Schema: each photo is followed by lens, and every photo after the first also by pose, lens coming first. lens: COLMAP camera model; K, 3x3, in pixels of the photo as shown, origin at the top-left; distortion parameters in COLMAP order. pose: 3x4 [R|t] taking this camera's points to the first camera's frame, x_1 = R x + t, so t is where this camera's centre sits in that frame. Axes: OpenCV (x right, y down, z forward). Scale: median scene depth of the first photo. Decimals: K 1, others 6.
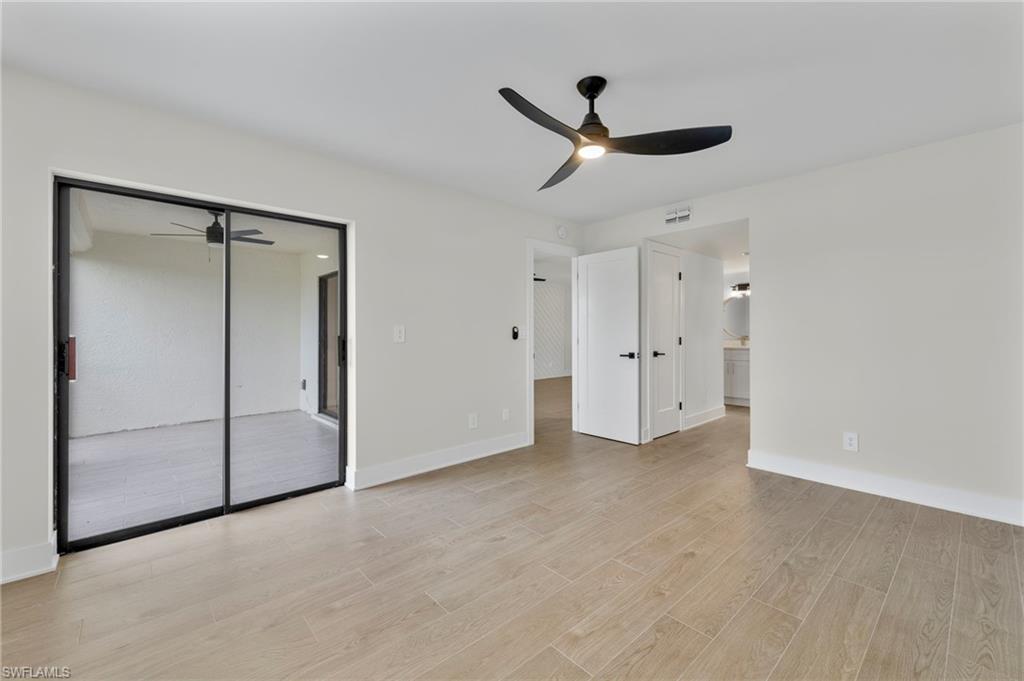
lens RADIAL K [[380.2, 0, 594.3], [0, 380.2, 328.0], [0, 0, 1]] dist [0.001130, 0.000041]
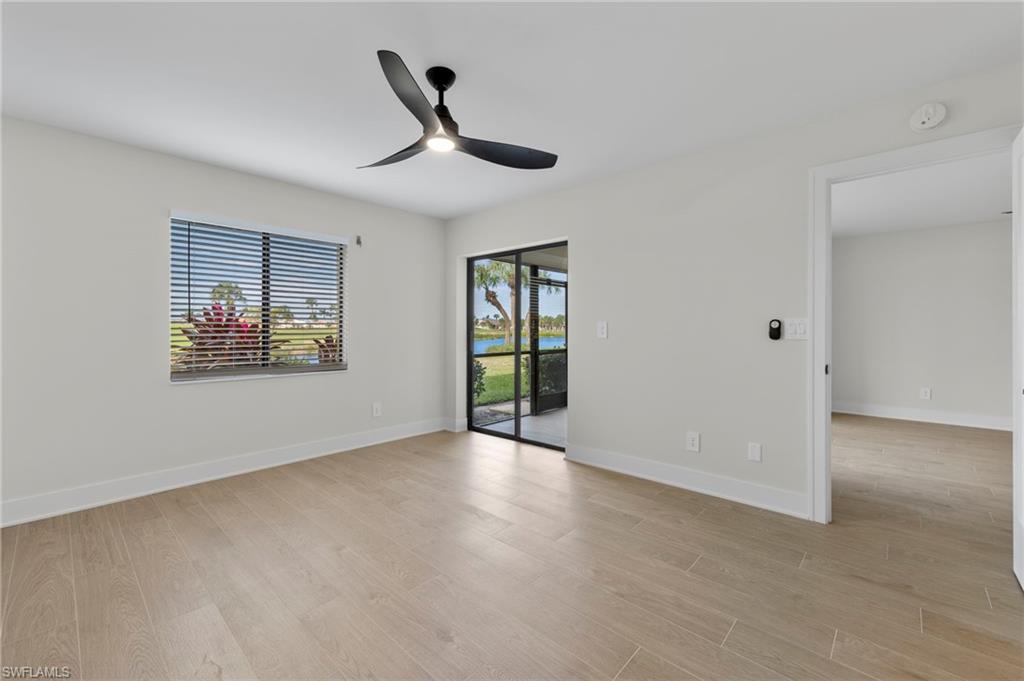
lens RADIAL K [[458.6, 0, 515.4], [0, 458.6, 332.0], [0, 0, 1]] dist [0.000743, -0.000166]
pose [[0.004877, 0.009373, -0.999944, 1.068210], [0.013139, 0.999869, 0.009436, 0.008417], [0.999902, -0.013184, 0.004753, 1.082865]]
